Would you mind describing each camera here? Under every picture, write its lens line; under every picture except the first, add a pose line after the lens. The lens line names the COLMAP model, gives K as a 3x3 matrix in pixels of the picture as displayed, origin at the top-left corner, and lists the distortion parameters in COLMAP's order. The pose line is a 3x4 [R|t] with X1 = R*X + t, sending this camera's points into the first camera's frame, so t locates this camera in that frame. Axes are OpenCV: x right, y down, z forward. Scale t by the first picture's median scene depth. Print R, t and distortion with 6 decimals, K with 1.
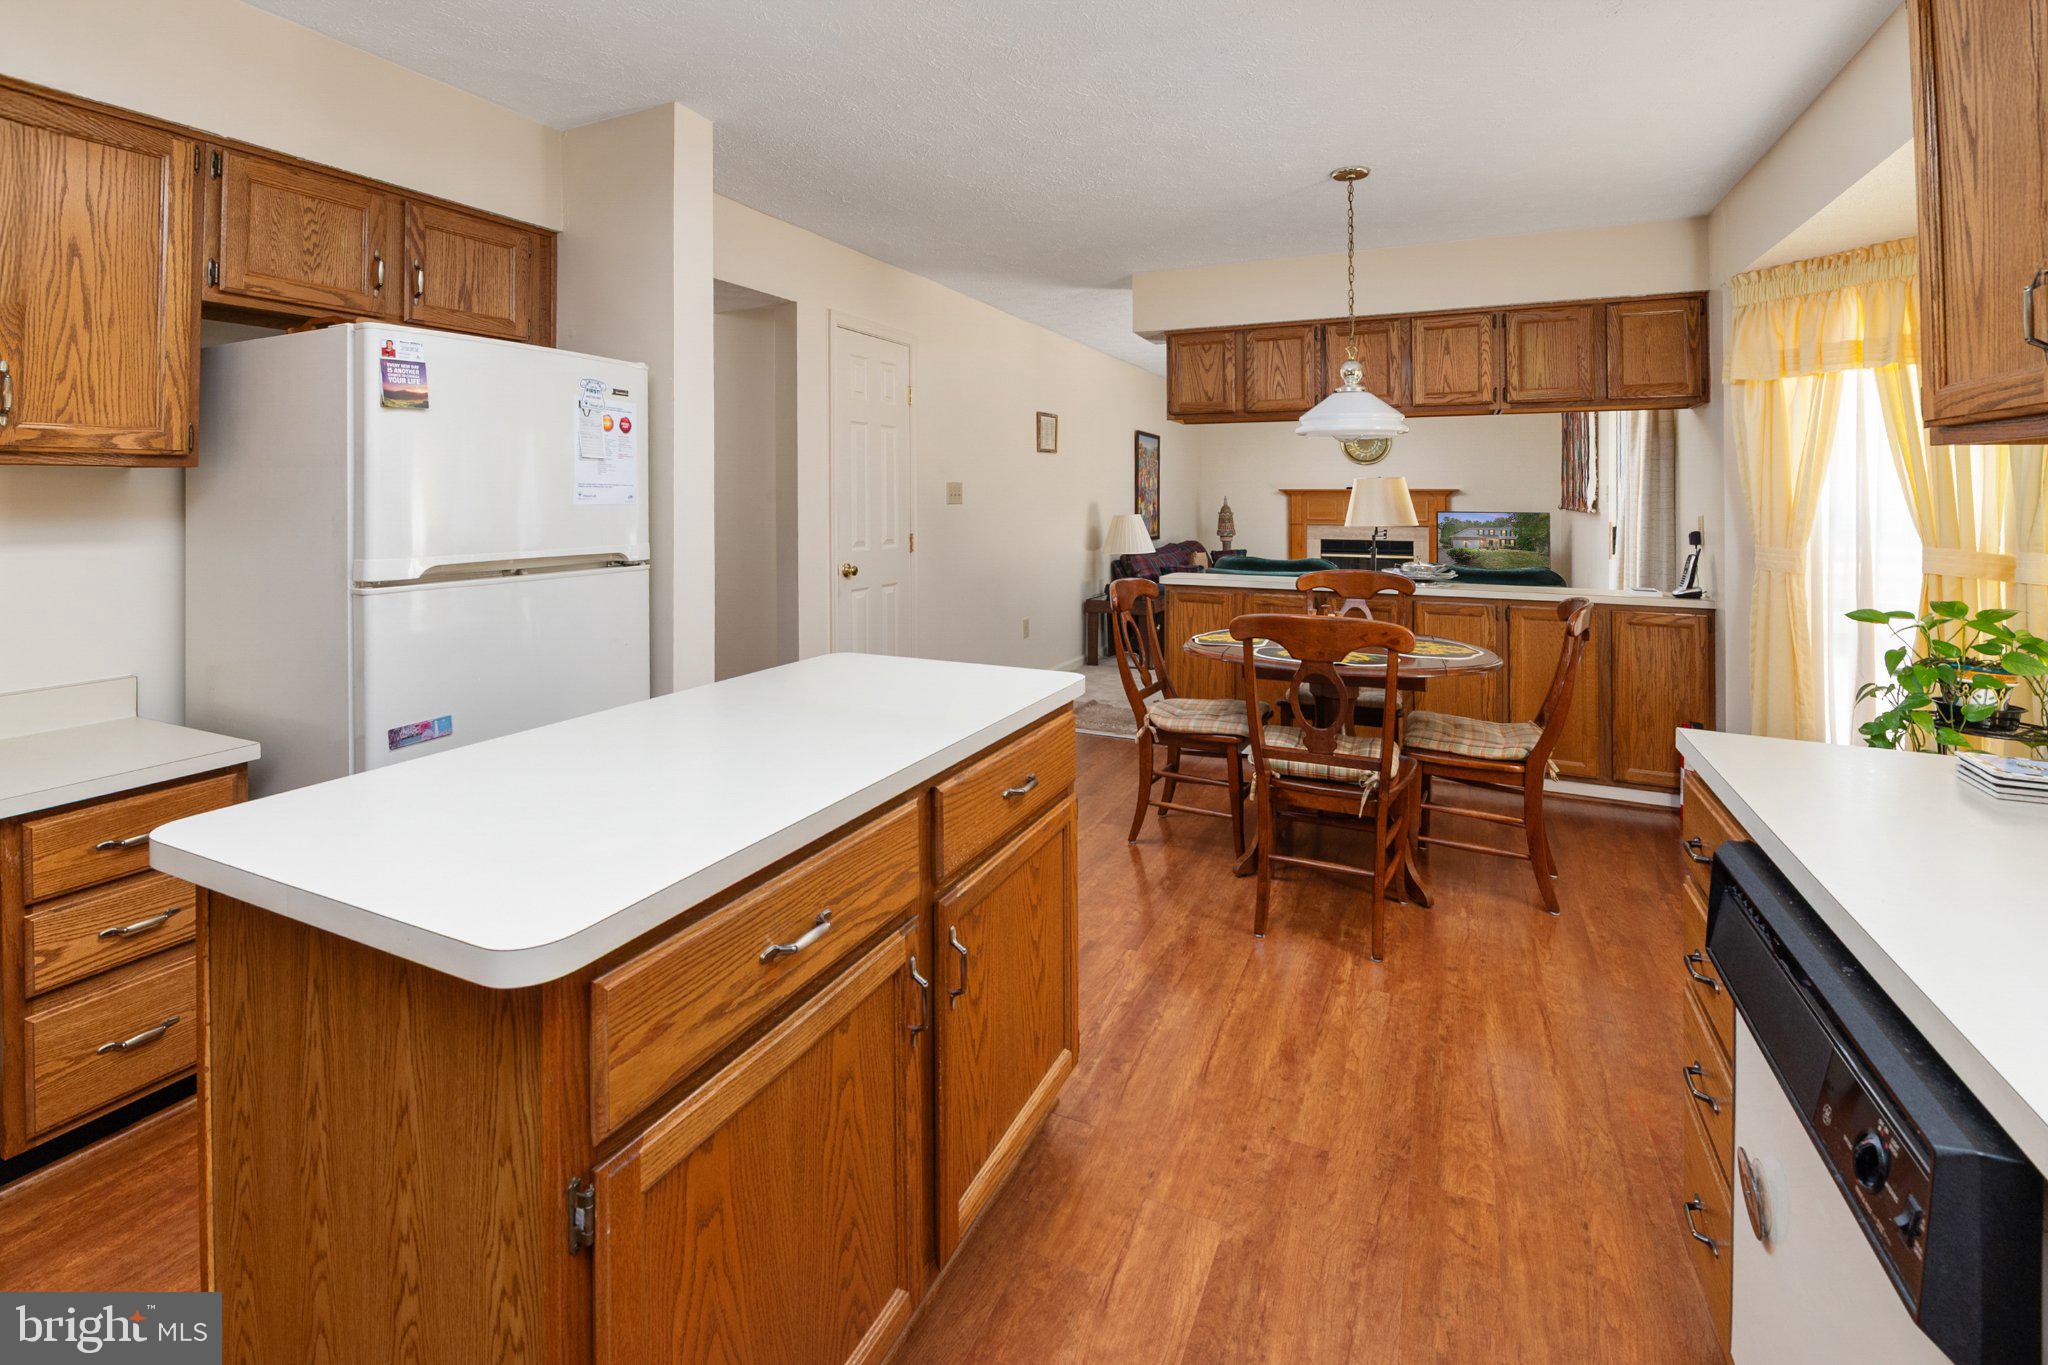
lens RADIAL K [[922.5, 0, 1020.4], [0, 922.5, 480.9], [0, 0, 1]] dist [-0.012623, -0.001821]
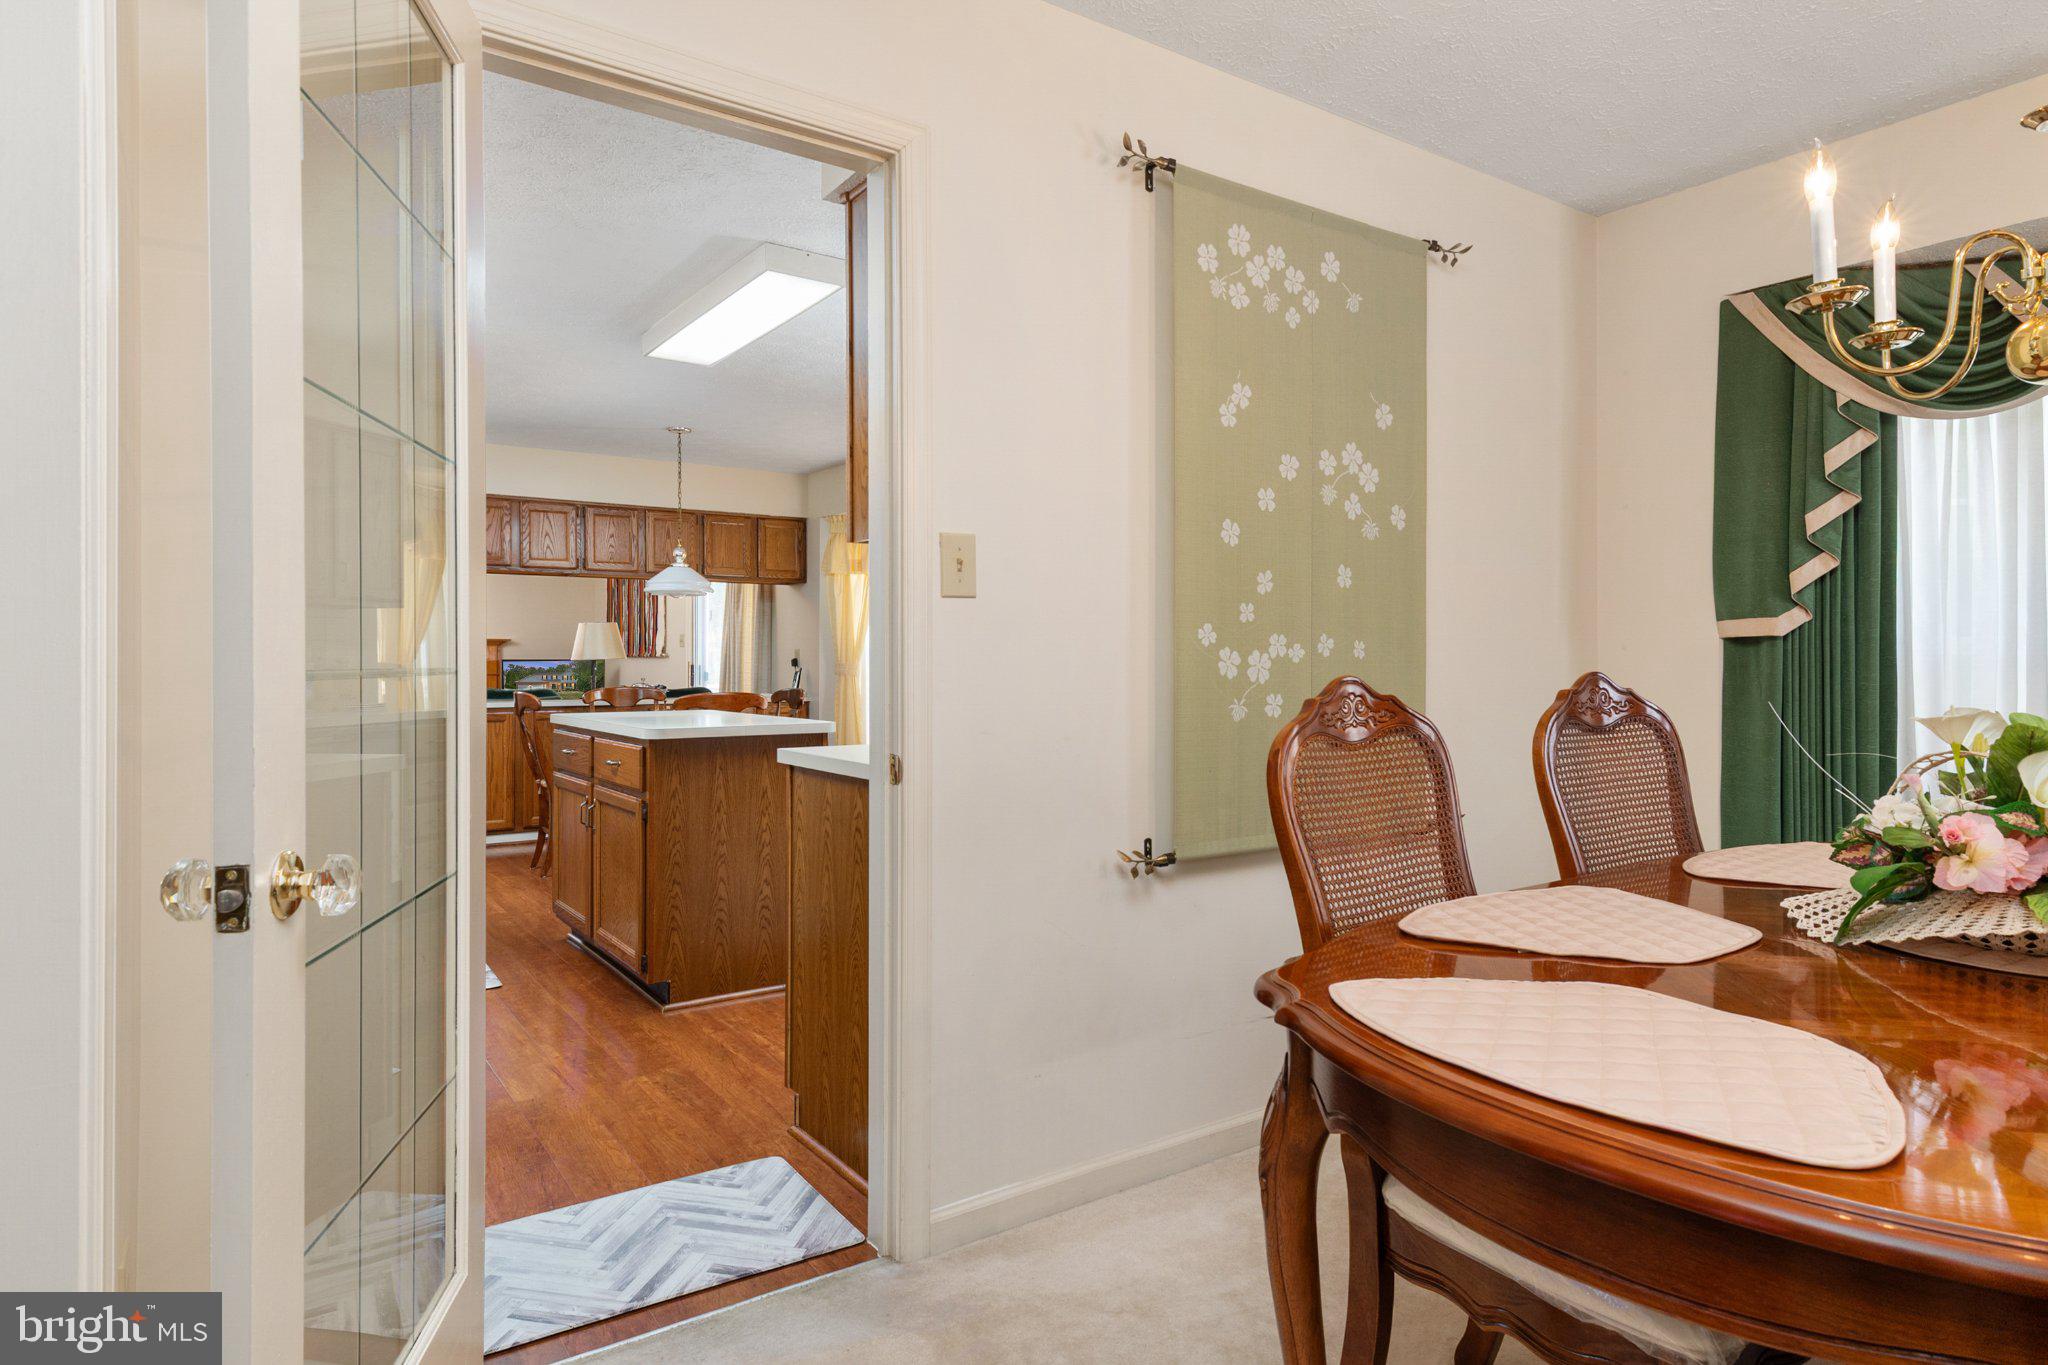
lens RADIAL K [[1151.5, 0, 1029.6], [0, 1151.5, 669.9], [0, 0, 1]] dist [0.024407, 0.001269]
pose [[0.509194, -0.009928, 0.860594, -0.834195], [-0.010114, 0.999795, 0.017518, 0.033179], [-0.860592, -0.017624, 0.508990, -0.436304]]
